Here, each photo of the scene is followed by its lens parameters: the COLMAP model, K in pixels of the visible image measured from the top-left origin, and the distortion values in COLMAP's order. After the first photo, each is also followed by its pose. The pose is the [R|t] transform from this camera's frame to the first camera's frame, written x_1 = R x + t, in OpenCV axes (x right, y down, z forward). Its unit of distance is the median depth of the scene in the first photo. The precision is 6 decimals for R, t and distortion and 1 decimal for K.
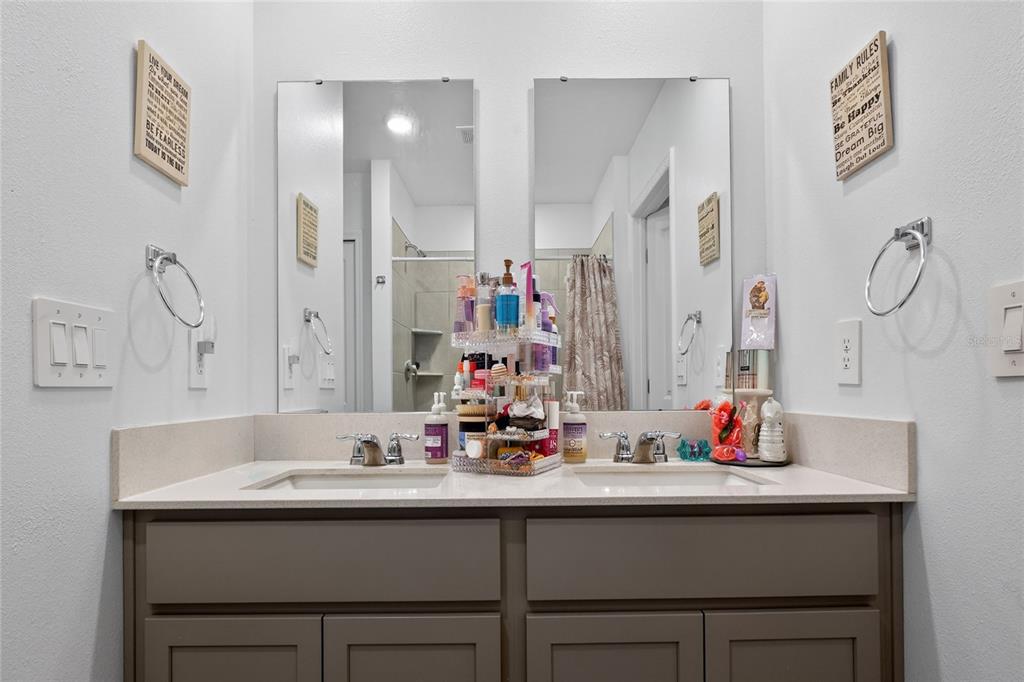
lens RADIAL K [[604.3, 0, 513.2], [0, 604.3, 371.7], [0, 0, 1]] dist [-0.001217, 0.000814]
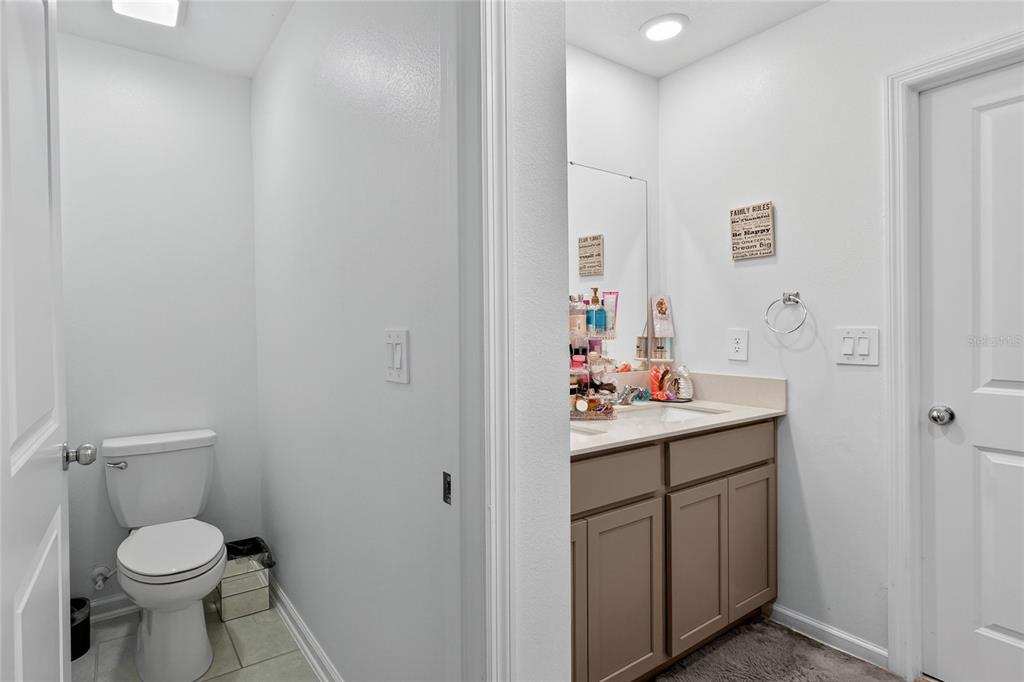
lens RADIAL K [[518.0, 0, 515.4], [0, 518.0, 332.9], [0, 0, 1]] dist [0.000571, 0.000474]
pose [[0.824112, -0.003622, 0.566415, -0.886926], [-0.013075, 0.999591, 0.025416, -0.087465], [-0.566276, -0.028351, 0.823728, -0.027976]]
